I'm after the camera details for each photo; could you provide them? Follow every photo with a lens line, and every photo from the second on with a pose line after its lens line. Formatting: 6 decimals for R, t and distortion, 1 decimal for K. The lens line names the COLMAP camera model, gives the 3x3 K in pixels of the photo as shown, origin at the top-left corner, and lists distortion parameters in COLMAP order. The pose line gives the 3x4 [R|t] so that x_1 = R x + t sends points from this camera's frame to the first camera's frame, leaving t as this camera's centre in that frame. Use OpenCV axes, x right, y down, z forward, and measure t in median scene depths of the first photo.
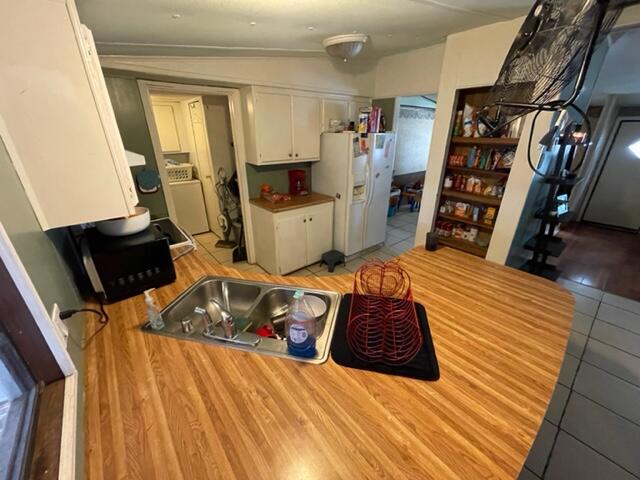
lens RADIAL K [[259.0, 0, 316.8], [0, 259.0, 239.5], [0, 0, 1]] dist [-0.003595, 0.000379]
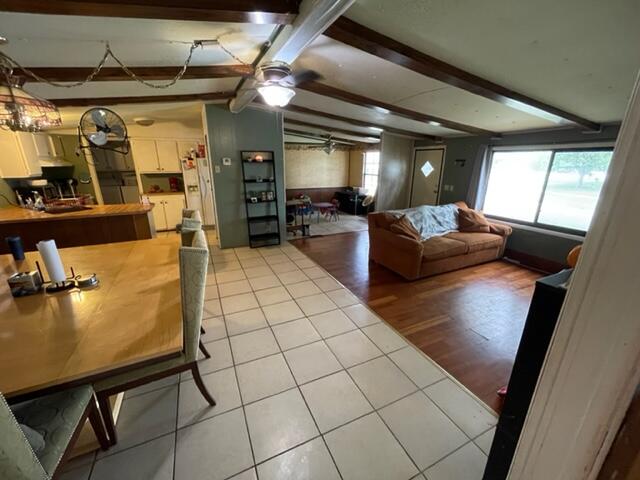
lens RADIAL K [[259.0, 0, 319.1], [0, 259.0, 240.4], [0, 0, 1]] dist [-0.003595, 0.000379]
pose [[0.968443, 0.074023, -0.237988, 1.548954], [-0.098816, 0.990658, -0.093982, 0.265748], [0.228808, 0.114533, 0.966710, -0.535217]]
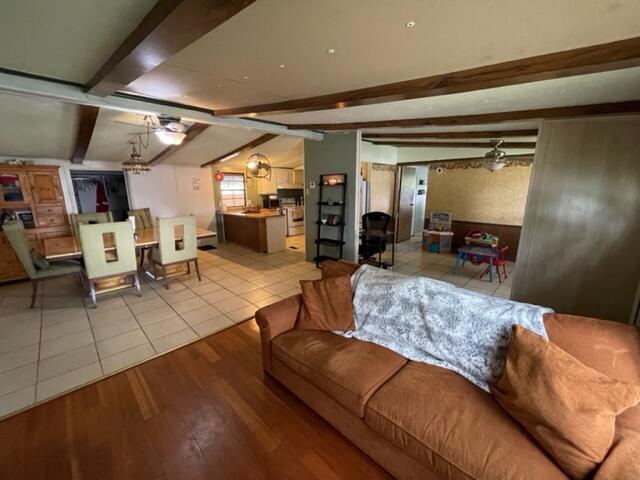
lens RADIAL K [[259.0, 0, 320.1], [0, 259.0, 239.8], [0, 0, 1]] dist [-0.003595, 0.000379]
pose [[0.114023, 0.201306, -0.972869, 2.332027], [-0.382989, 0.912472, 0.143921, -0.199811], [0.916689, 0.356188, 0.181141, 0.576849]]
